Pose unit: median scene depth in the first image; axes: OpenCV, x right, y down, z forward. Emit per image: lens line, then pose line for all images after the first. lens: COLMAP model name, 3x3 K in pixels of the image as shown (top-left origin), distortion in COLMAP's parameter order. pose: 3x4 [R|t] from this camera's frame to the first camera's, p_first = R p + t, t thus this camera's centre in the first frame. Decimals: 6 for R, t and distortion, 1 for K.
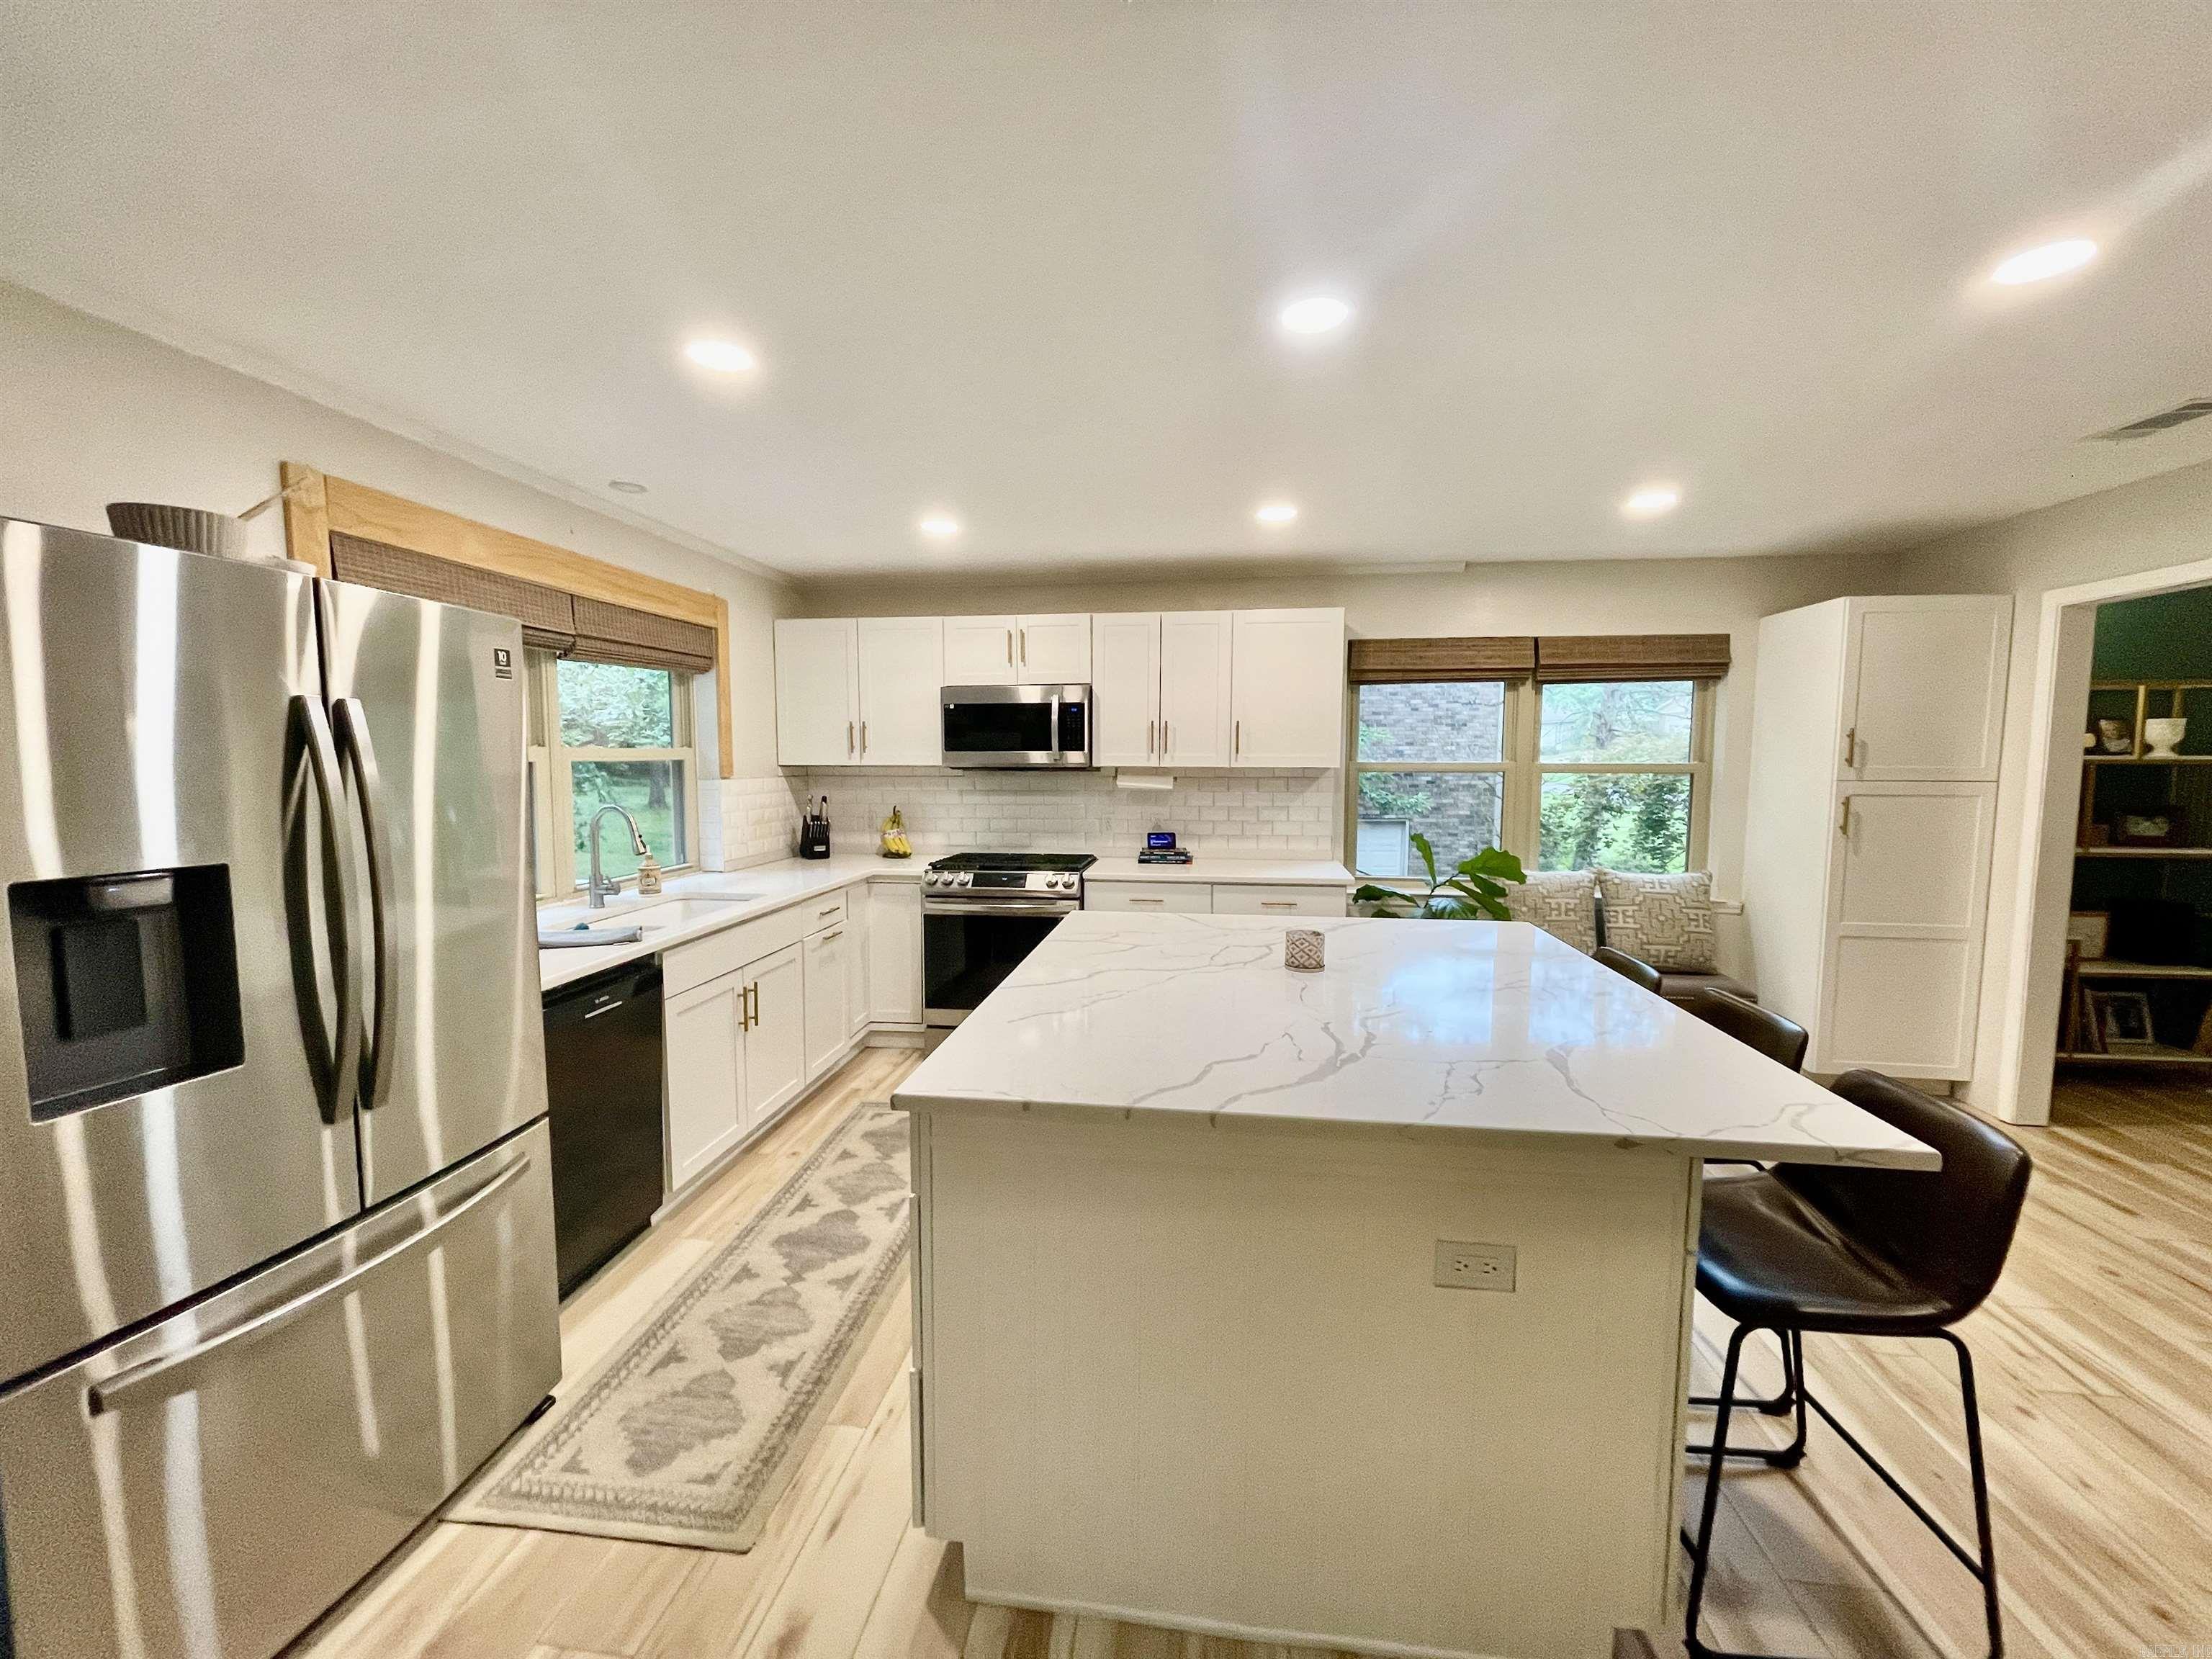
lens RADIAL K [[887.8, 0, 1106.0], [0, 887.8, 829.5], [0, 0, 1]] dist [-0.002866, -0.000322]
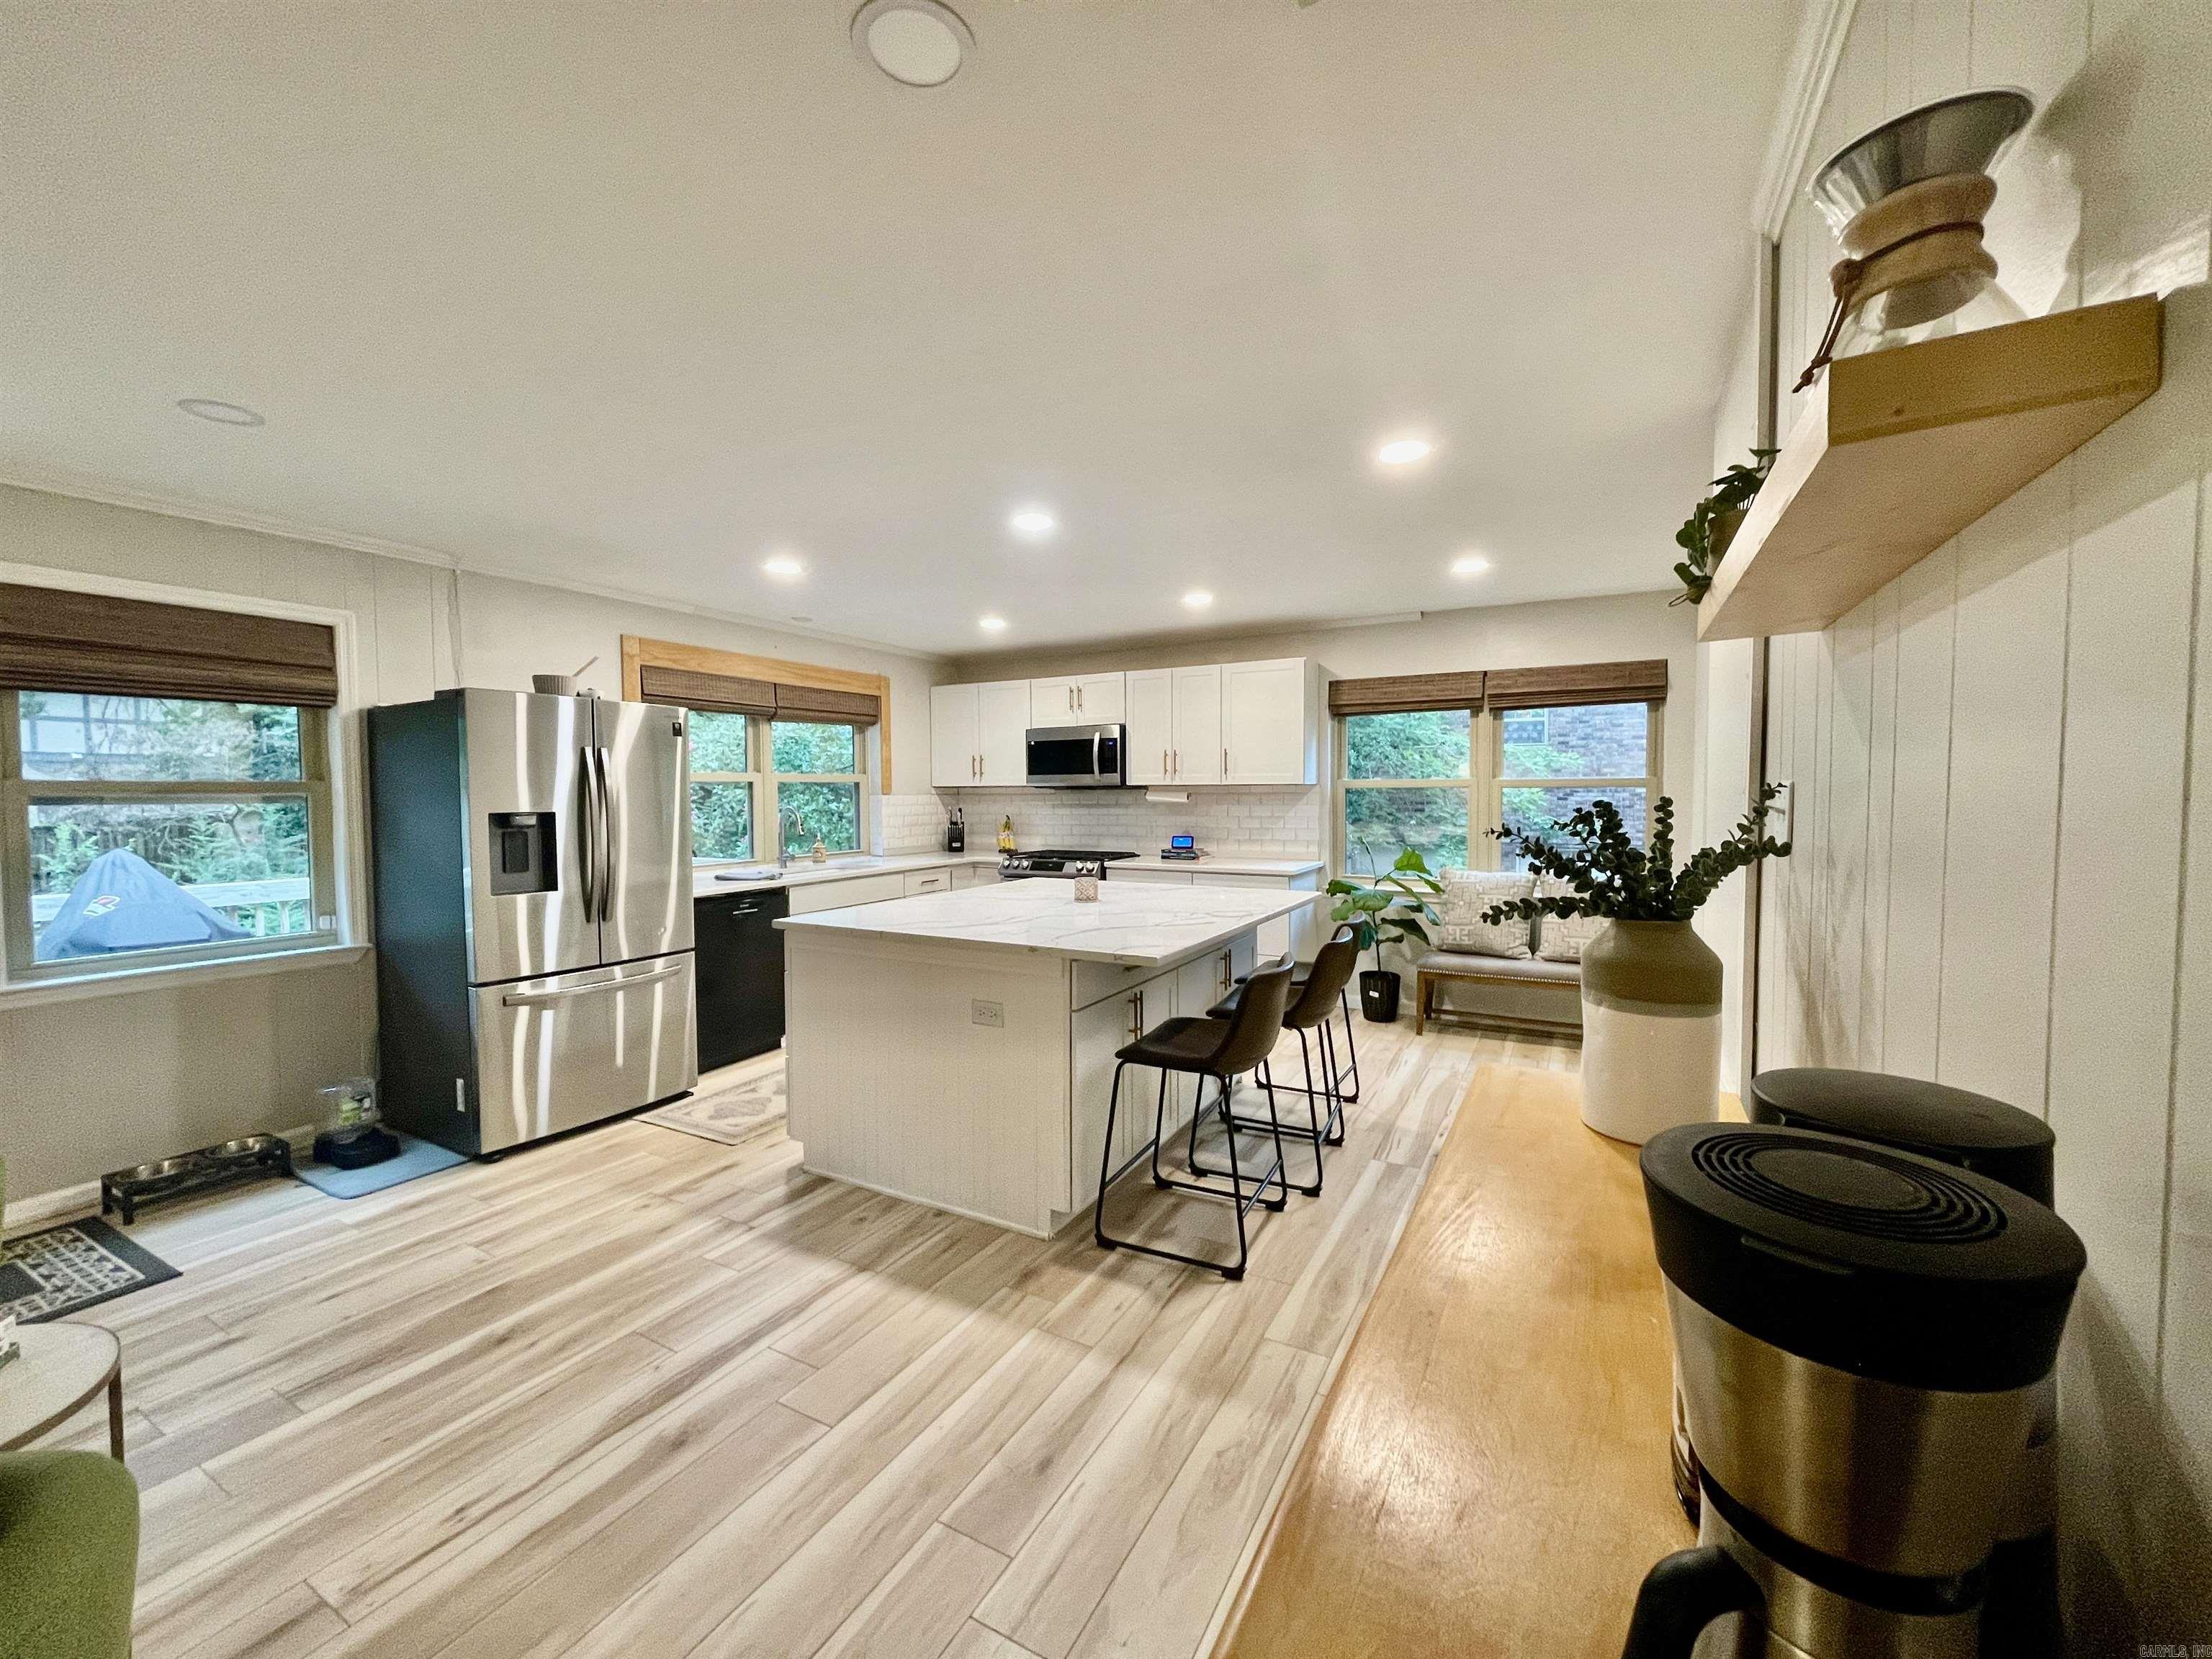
lens RADIAL K [[887.8, 0, 1106.0], [0, 887.8, 829.5], [0, 0, 1]] dist [-0.002866, -0.000322]
pose [[0.932047, 0.009899, -0.362203, 0.451497], [-0.023994, 0.999119, -0.034436, 0.043398], [0.361543, 0.040786, 0.931463, -0.259569]]
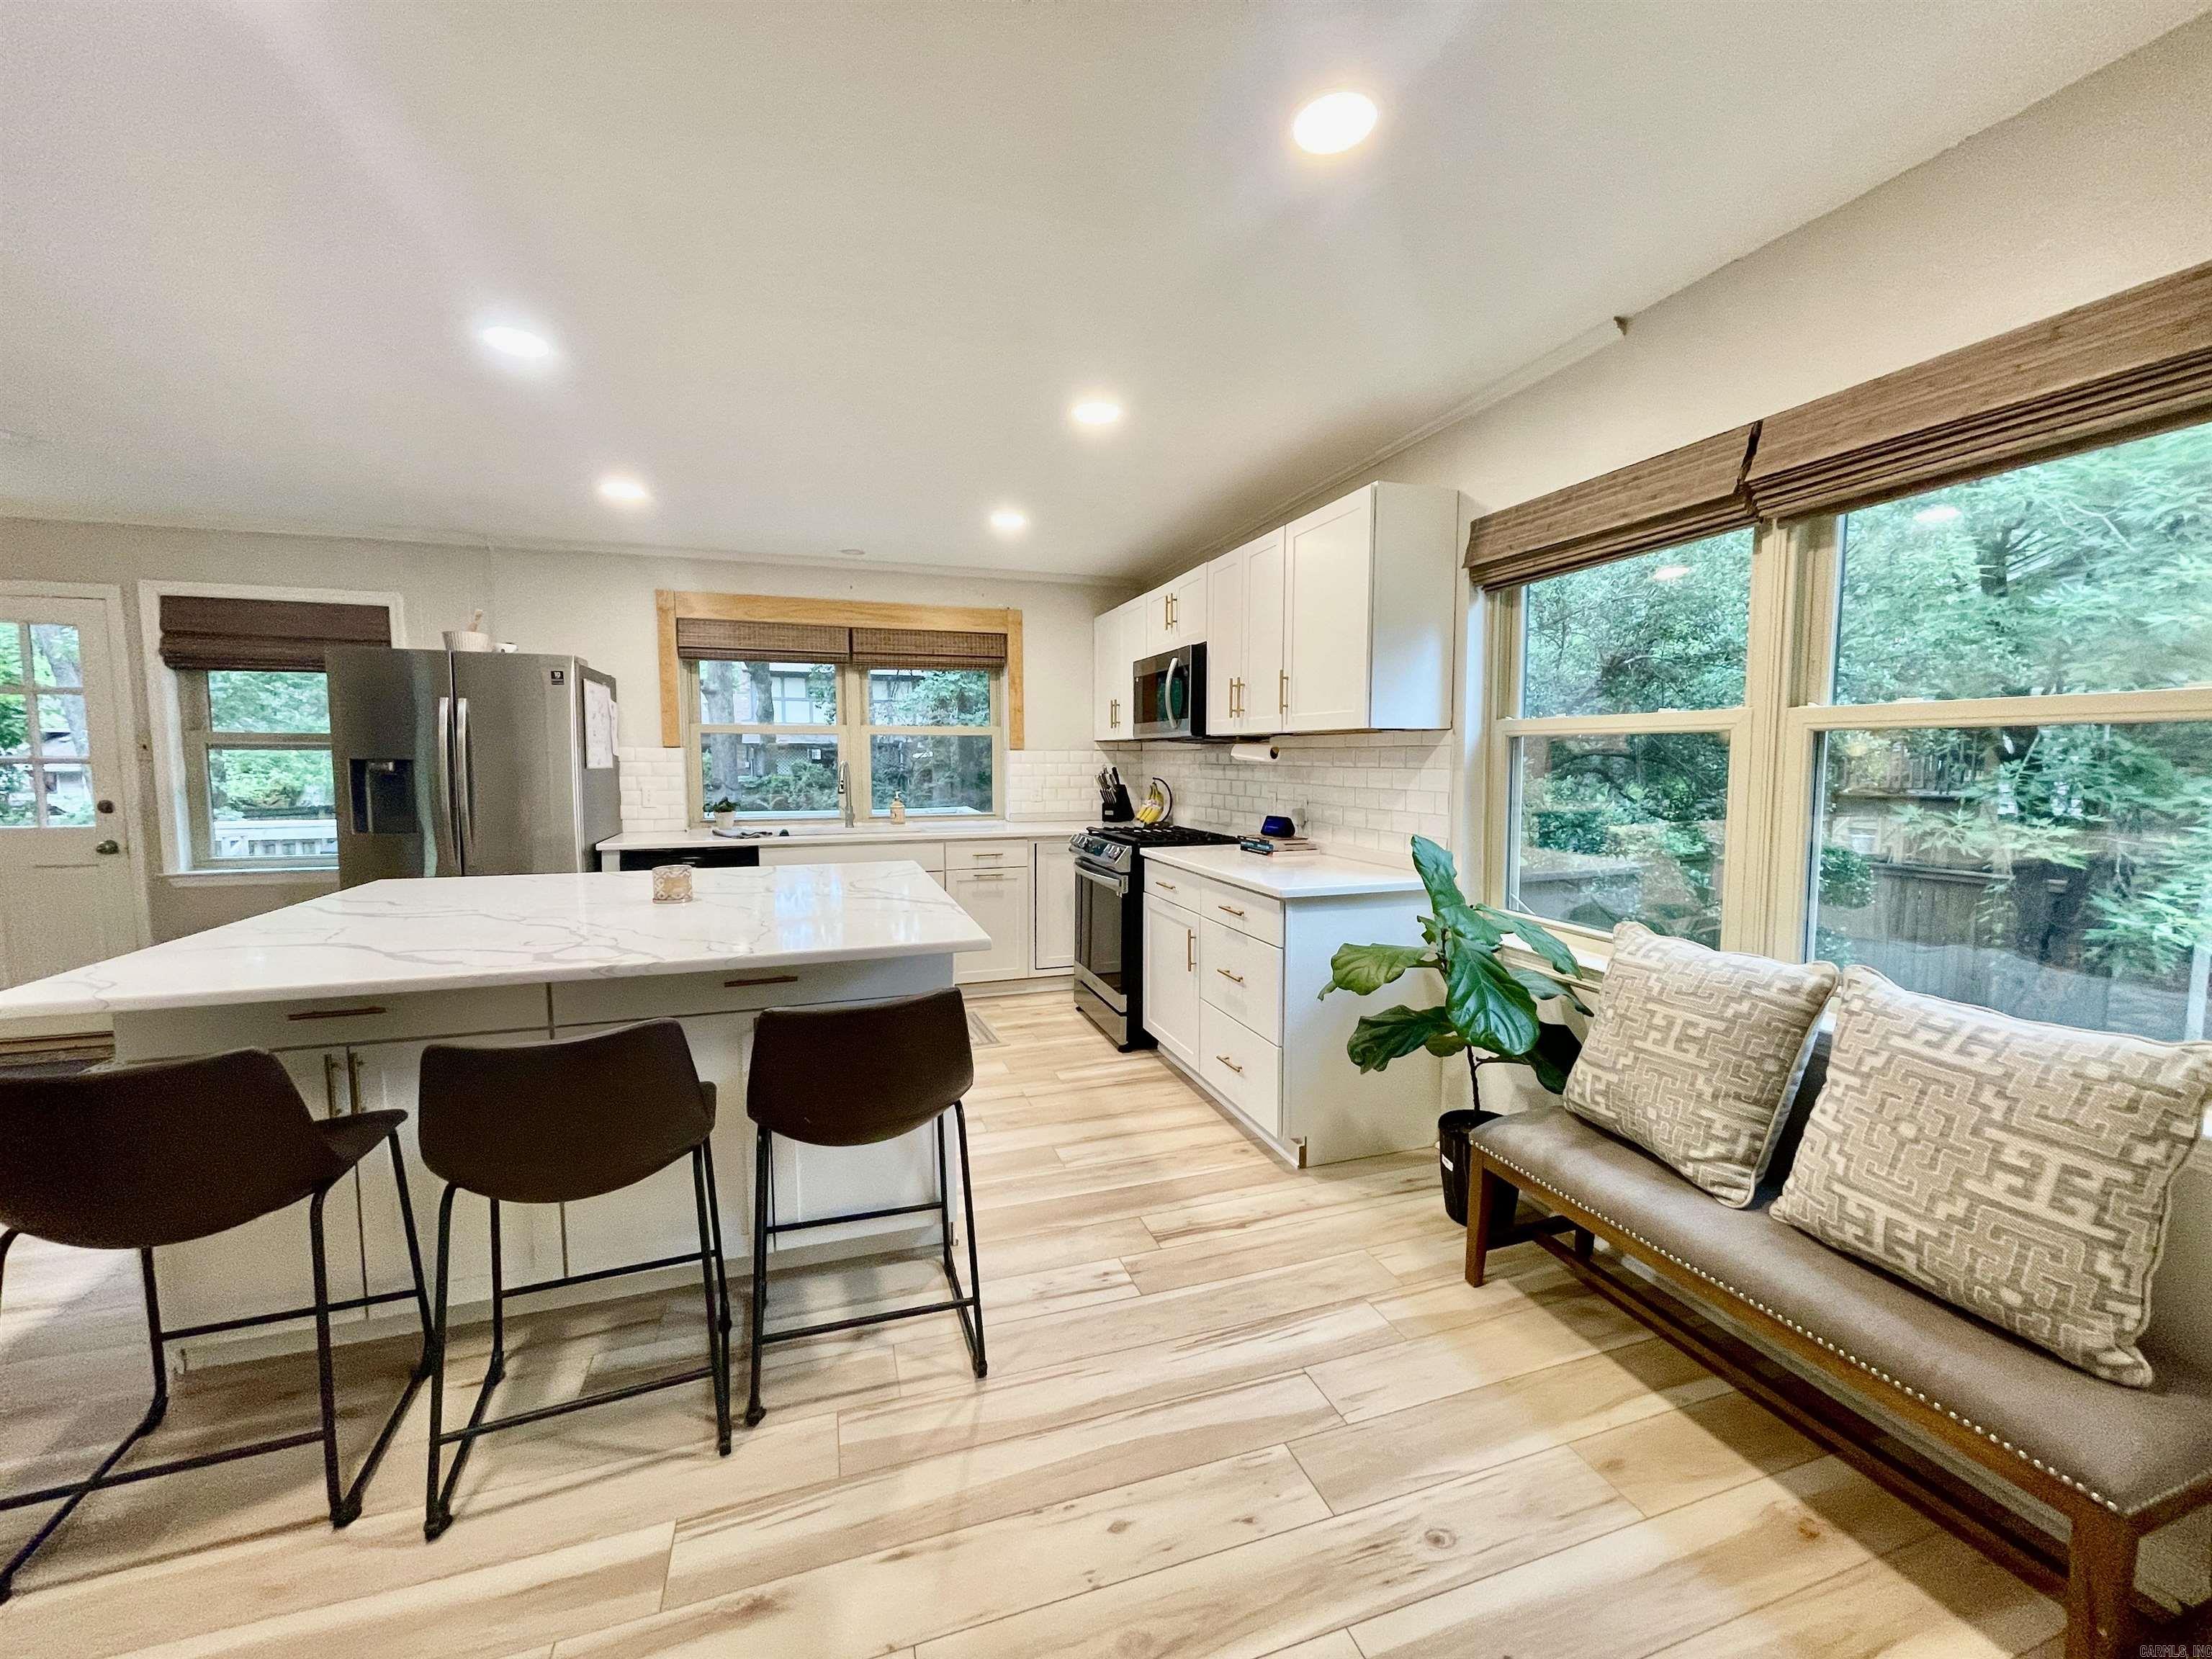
lens RADIAL K [[887.8, 0, 1106.0], [0, 887.8, 829.5], [0, 0, 1]] dist [-0.002866, -0.000322]
pose [[0.436540, 0.073180, -0.896704, 0.764378], [-0.076385, 0.996102, 0.044105, -0.008960], [0.896436, 0.049241, 0.440429, 0.535647]]
